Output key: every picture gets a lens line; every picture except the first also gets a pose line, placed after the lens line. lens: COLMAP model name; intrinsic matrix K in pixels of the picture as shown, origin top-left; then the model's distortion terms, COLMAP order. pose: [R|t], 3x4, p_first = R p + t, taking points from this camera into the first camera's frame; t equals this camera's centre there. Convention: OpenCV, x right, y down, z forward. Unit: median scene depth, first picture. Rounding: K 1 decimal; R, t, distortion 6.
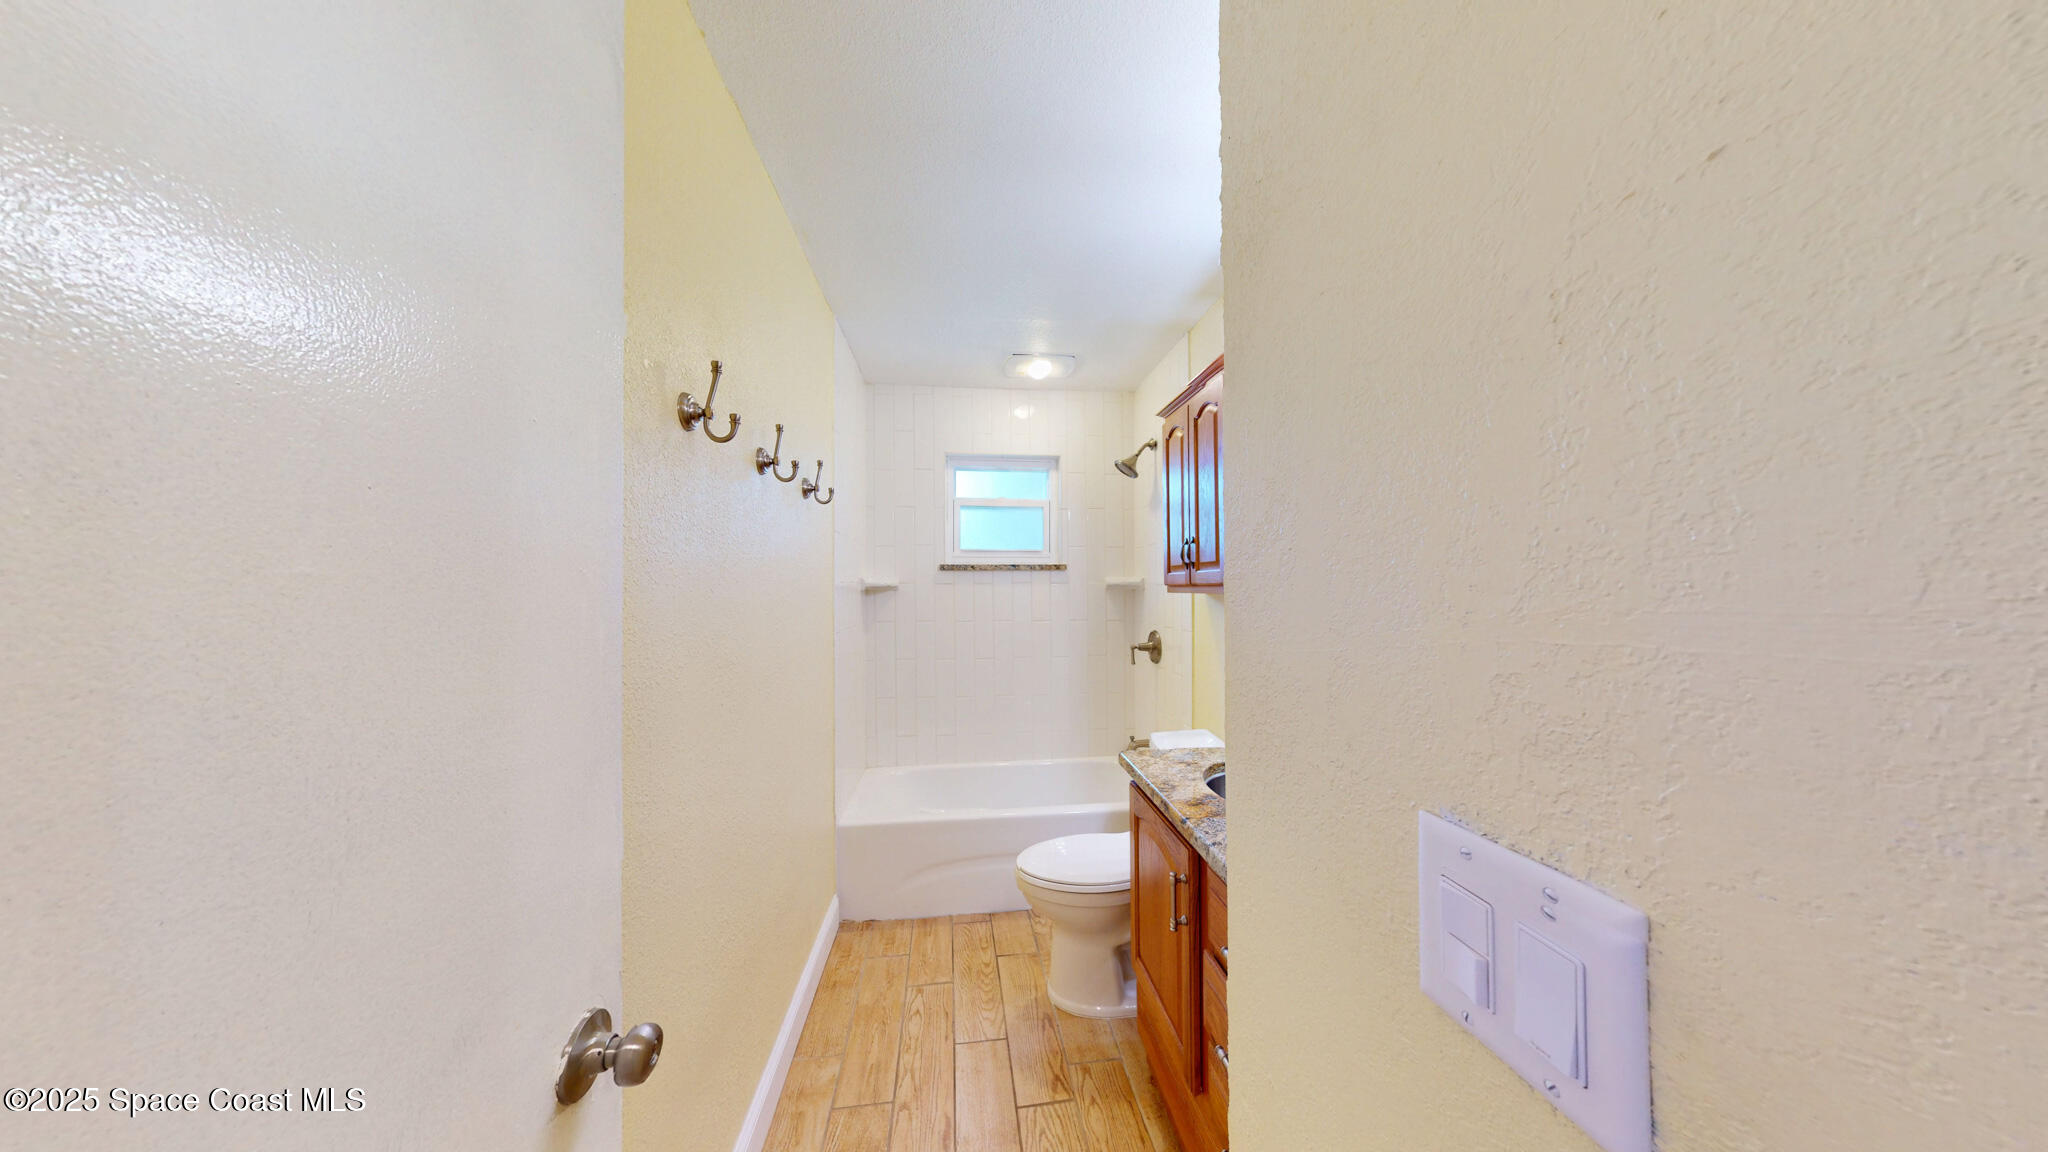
lens RADIAL K [[568.4, 0, 1025.3], [0, 568.4, 582.9], [0, 0, 1]] dist [-0.000333, 0.000090]
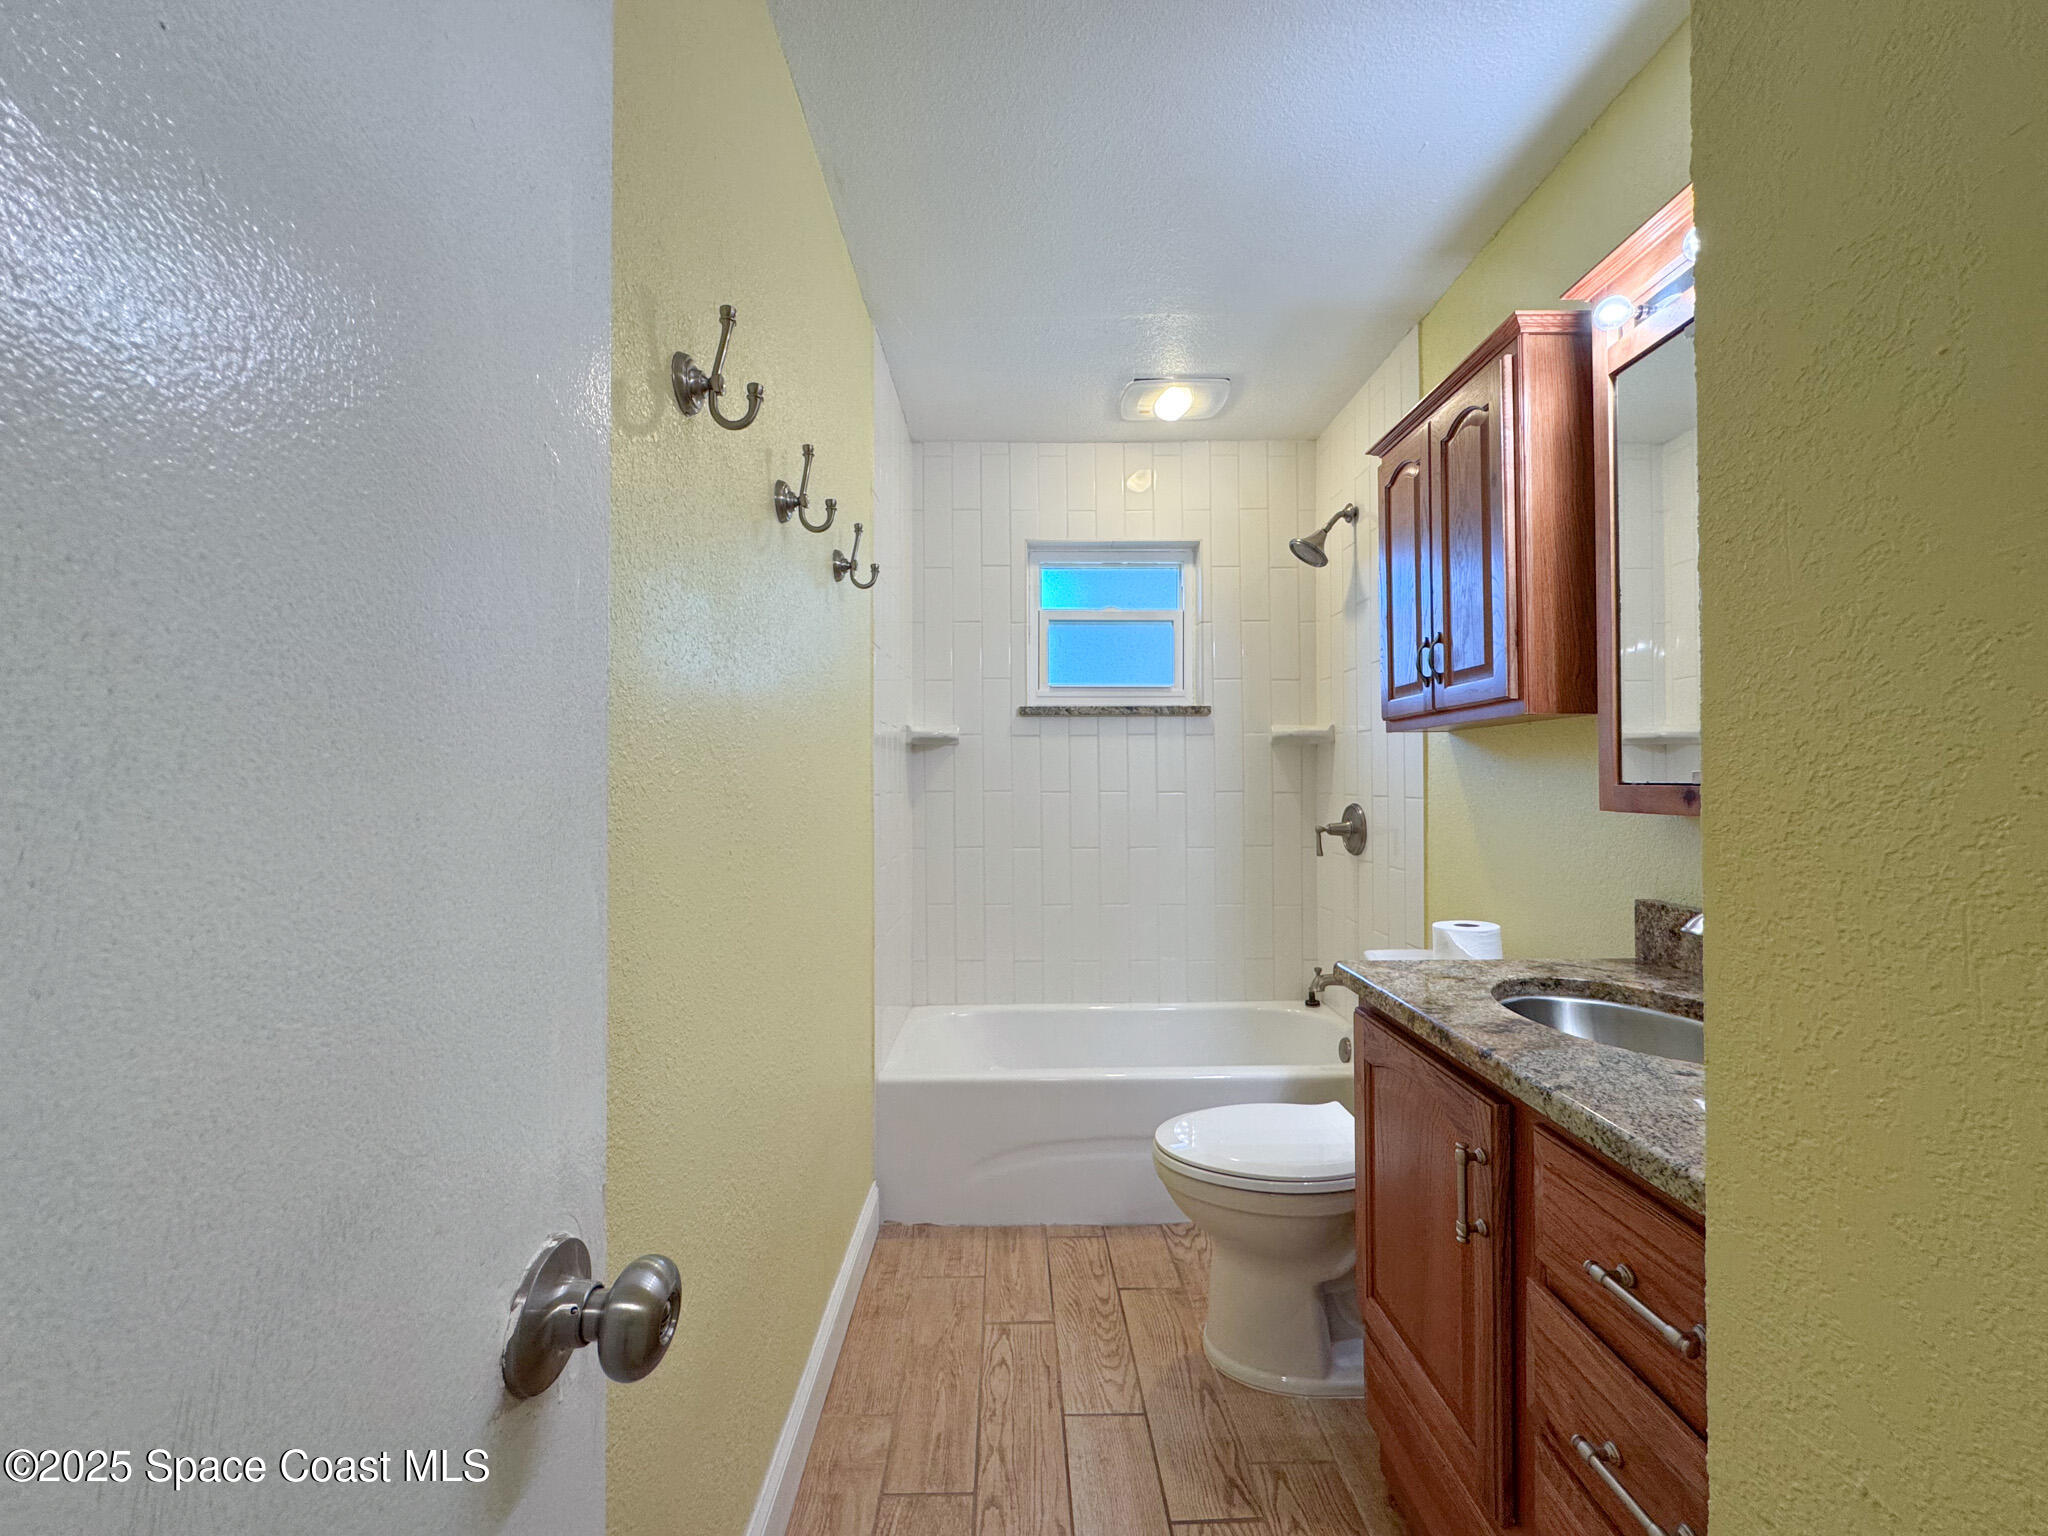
lens RADIAL K [[818.1, 0, 1024.0], [0, 818.1, 768.4], [0, 0, 1]] dist [-0.002012, 0.000188]
pose [[0.993429, -0.000148, -0.114450, -0.058049], [-0.000517, 0.999983, -0.005782, 0.078949], [0.114449, 0.005803, 0.993412, 0.066957]]
